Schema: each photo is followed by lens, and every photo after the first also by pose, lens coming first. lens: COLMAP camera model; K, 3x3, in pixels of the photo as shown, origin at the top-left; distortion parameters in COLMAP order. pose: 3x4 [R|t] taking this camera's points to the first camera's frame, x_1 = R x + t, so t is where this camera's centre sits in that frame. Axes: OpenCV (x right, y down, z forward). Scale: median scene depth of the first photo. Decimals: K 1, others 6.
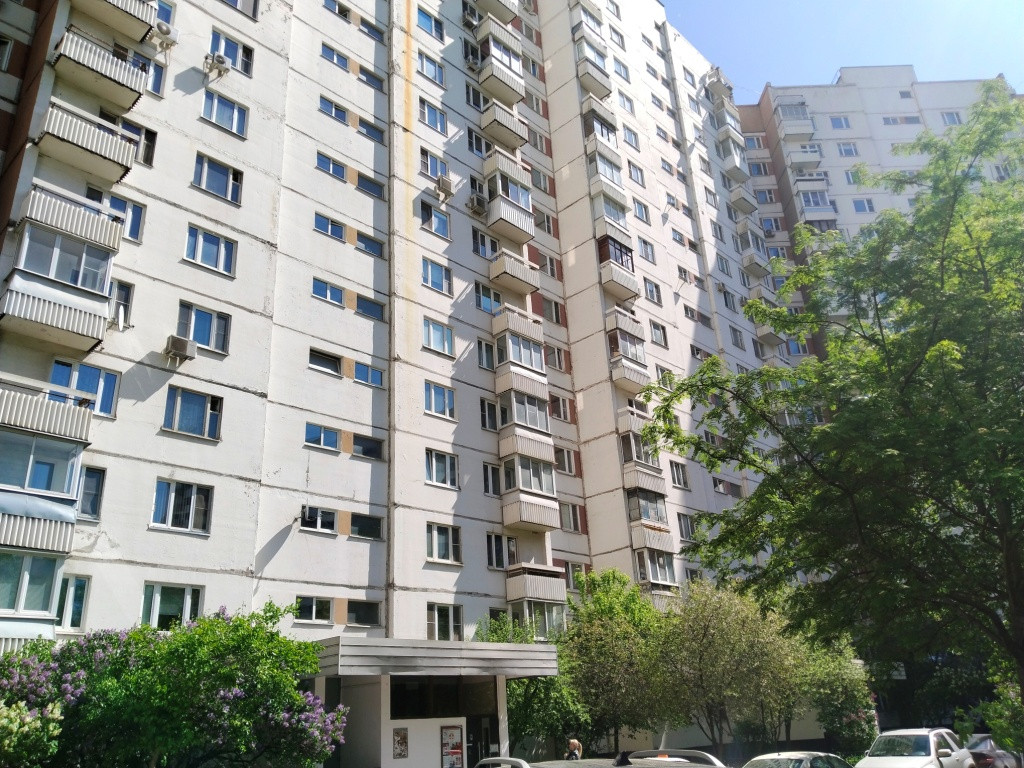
lens RADIAL K [[798.6, 0, 514.3], [0, 798.6, 385.1], [0, 0, 1]] dist [0.027883, -0.044655]
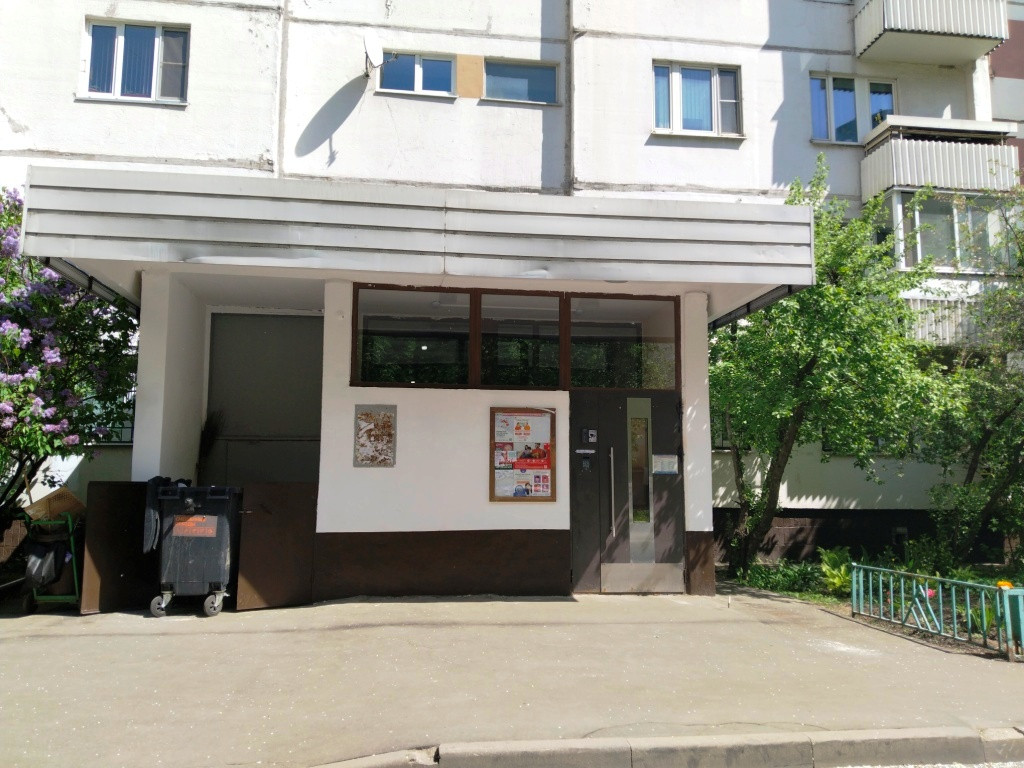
lens RADIAL K [[798.6, 0, 512.4], [0, 798.6, 380.6], [0, 0, 1]] dist [0.027883, -0.044655]
pose [[0.784668, -0.014443, -0.619748, 0.170723], [0.199805, 0.952269, 0.230783, 0.294650], [0.586834, -0.304917, 0.750101, 0.643635]]
